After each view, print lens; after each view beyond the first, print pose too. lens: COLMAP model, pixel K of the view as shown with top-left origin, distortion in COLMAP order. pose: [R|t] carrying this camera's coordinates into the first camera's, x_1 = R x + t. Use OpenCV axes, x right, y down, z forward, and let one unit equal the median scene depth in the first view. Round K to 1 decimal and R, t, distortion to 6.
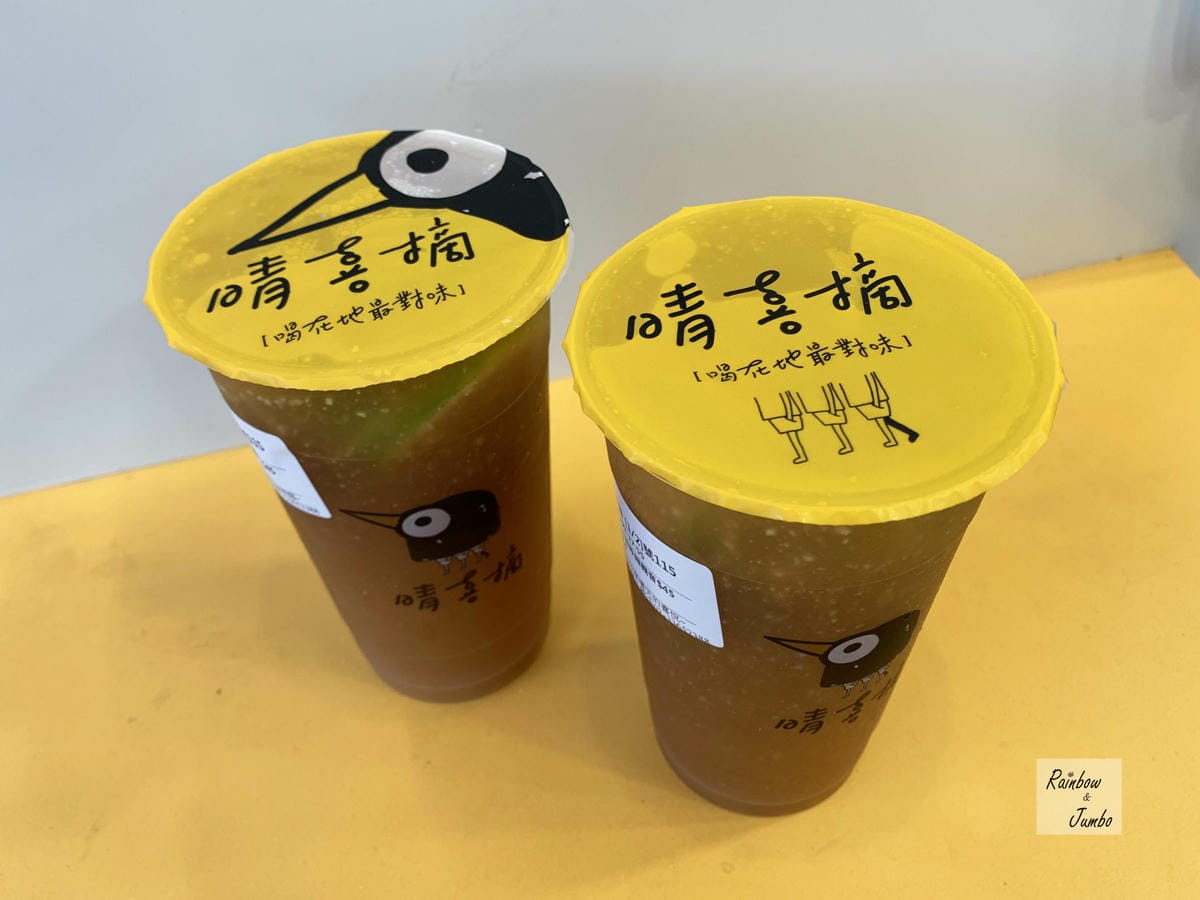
lens RADIAL K [[927.5, 0, 558.7], [0, 927.5, 448.4], [0, 0, 1]] dist [0.007712, -0.003065]
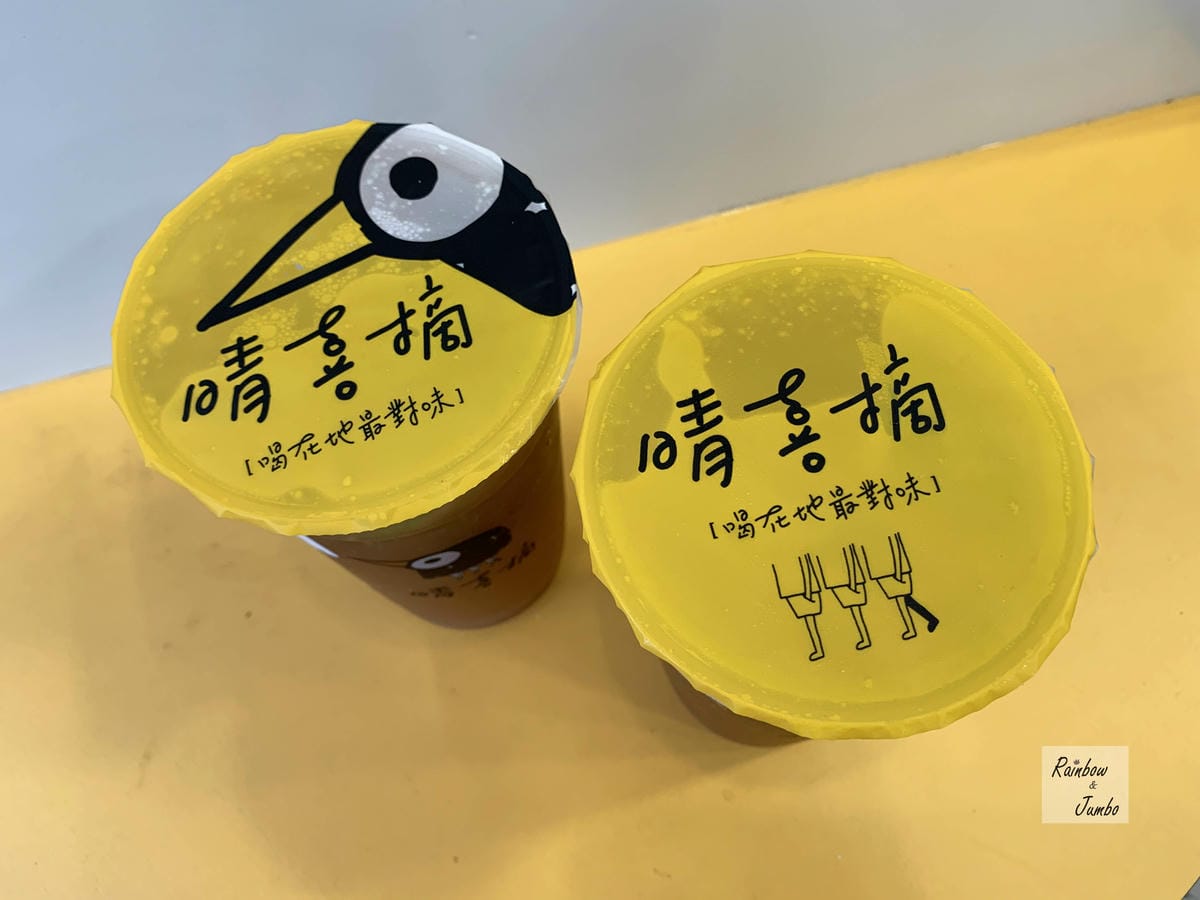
lens RADIAL K [[904.4, 0, 600.0], [0, 904.4, 450.0], [0, 0, 1]] dist [0.002410, -0.003404]
pose [[0.999538, -0.015402, 0.026210, 0.009989], [0.007558, 0.960992, 0.276475, -0.372144], [-0.029446, -0.276149, 0.960664, 0.126196]]
